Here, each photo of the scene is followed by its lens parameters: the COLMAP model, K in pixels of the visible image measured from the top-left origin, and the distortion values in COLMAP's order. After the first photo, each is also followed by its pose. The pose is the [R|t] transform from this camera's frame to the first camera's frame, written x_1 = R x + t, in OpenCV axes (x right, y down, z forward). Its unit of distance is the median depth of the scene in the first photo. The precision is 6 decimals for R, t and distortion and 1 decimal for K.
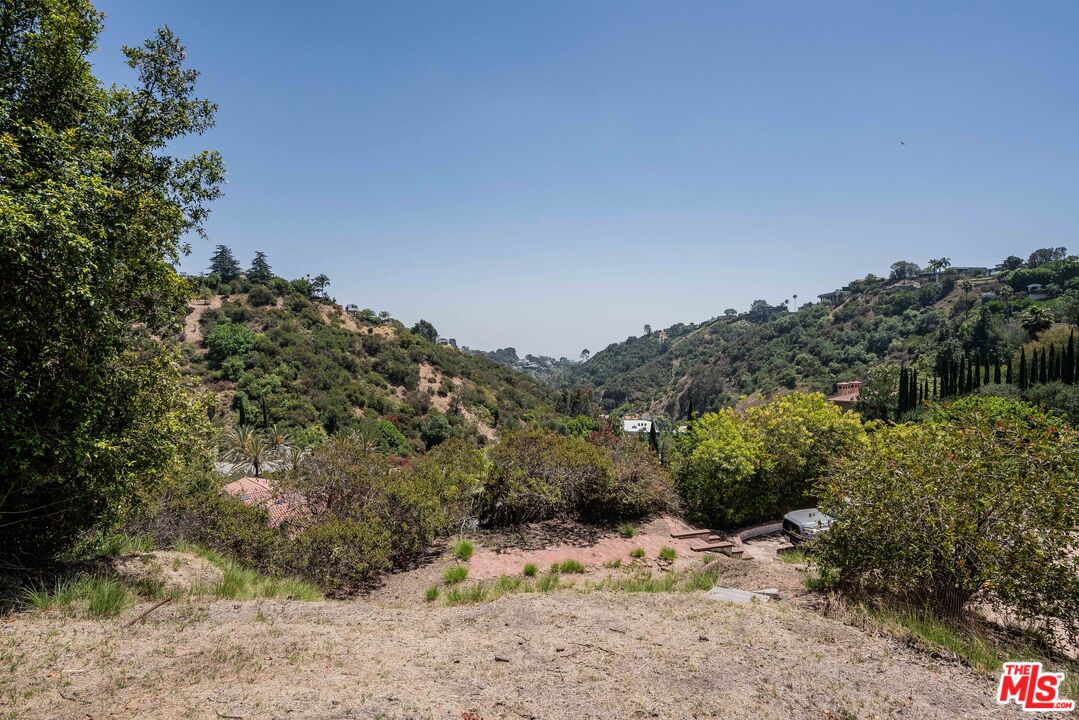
lens RADIAL K [[505.1, 0, 539.7], [0, 505.1, 362.4], [0, 0, 1]] dist [-0.001292, -0.000110]
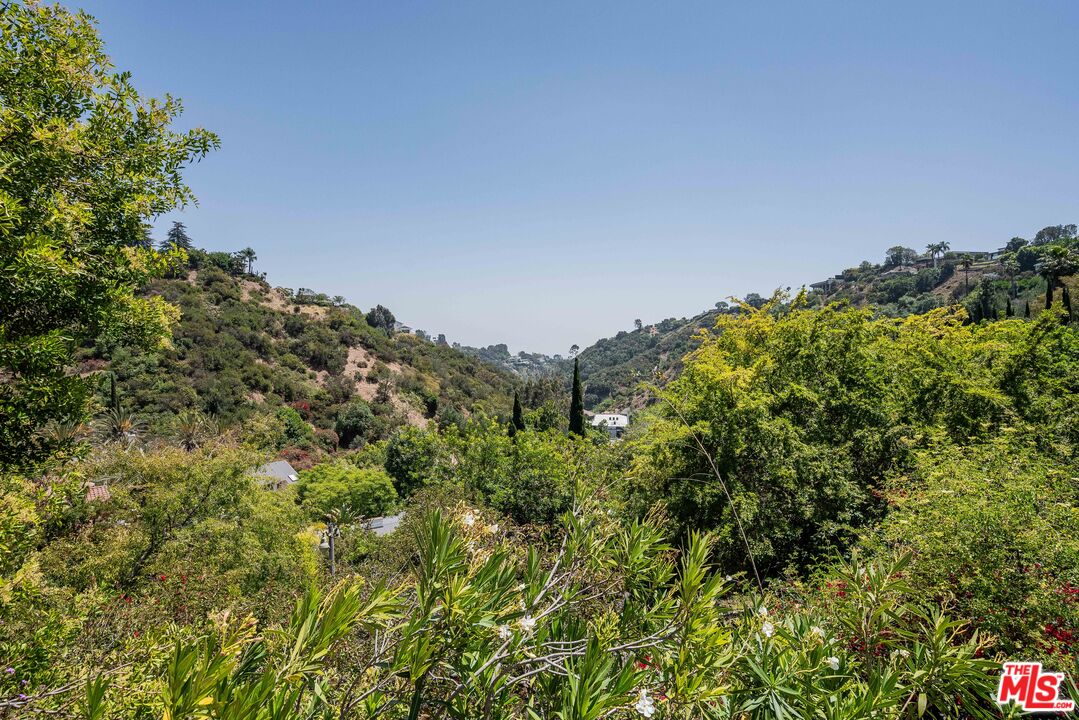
lens RADIAL K [[505.1, 0, 539.7], [0, 505.1, 362.4], [0, 0, 1]] dist [-0.001292, -0.000110]
pose [[0.999992, 0.003895, -0.000562, 0.066571], [-0.003894, 0.999991, 0.001384, 0.019482], [0.000568, -0.001382, 0.999999, 0.077561]]
